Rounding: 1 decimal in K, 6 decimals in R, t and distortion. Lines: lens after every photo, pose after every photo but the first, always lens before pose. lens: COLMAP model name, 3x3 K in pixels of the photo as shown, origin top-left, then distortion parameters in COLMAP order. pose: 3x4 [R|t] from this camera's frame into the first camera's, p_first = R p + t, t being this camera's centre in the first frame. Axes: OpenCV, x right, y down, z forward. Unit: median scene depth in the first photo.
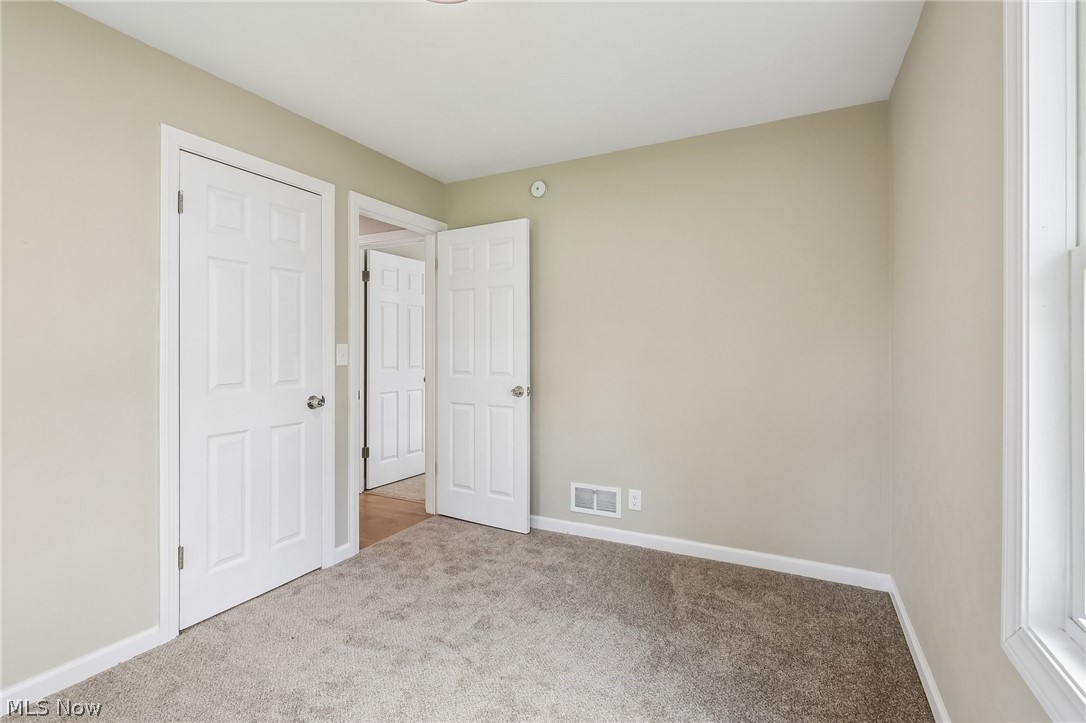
lens RADIAL K [[502.7, 0, 540.5], [0, 502.7, 358.4], [0, 0, 1]] dist [-0.002203, 0.000318]
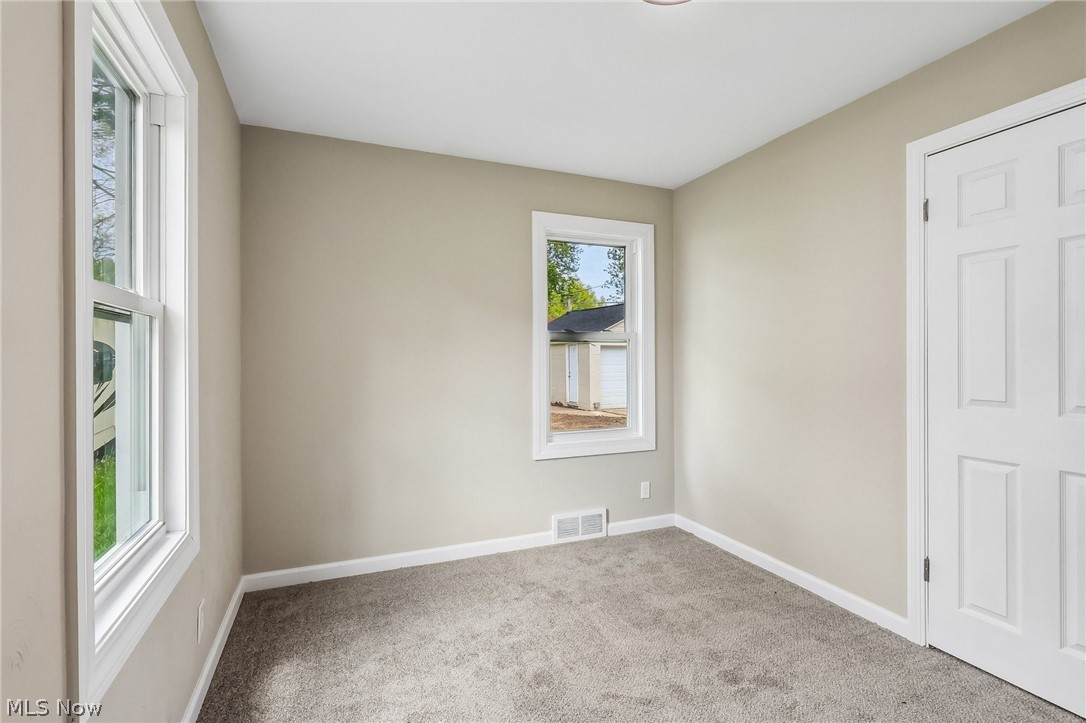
lens RADIAL K [[502.7, 0, 540.5], [0, 502.7, 358.4], [0, 0, 1]] dist [-0.002203, 0.000318]
pose [[-0.642712, 0.008201, -0.766064, 0.525115], [-0.006174, 0.999855, 0.015884, -0.029123], [0.766083, 0.014939, -0.642568, 1.046228]]
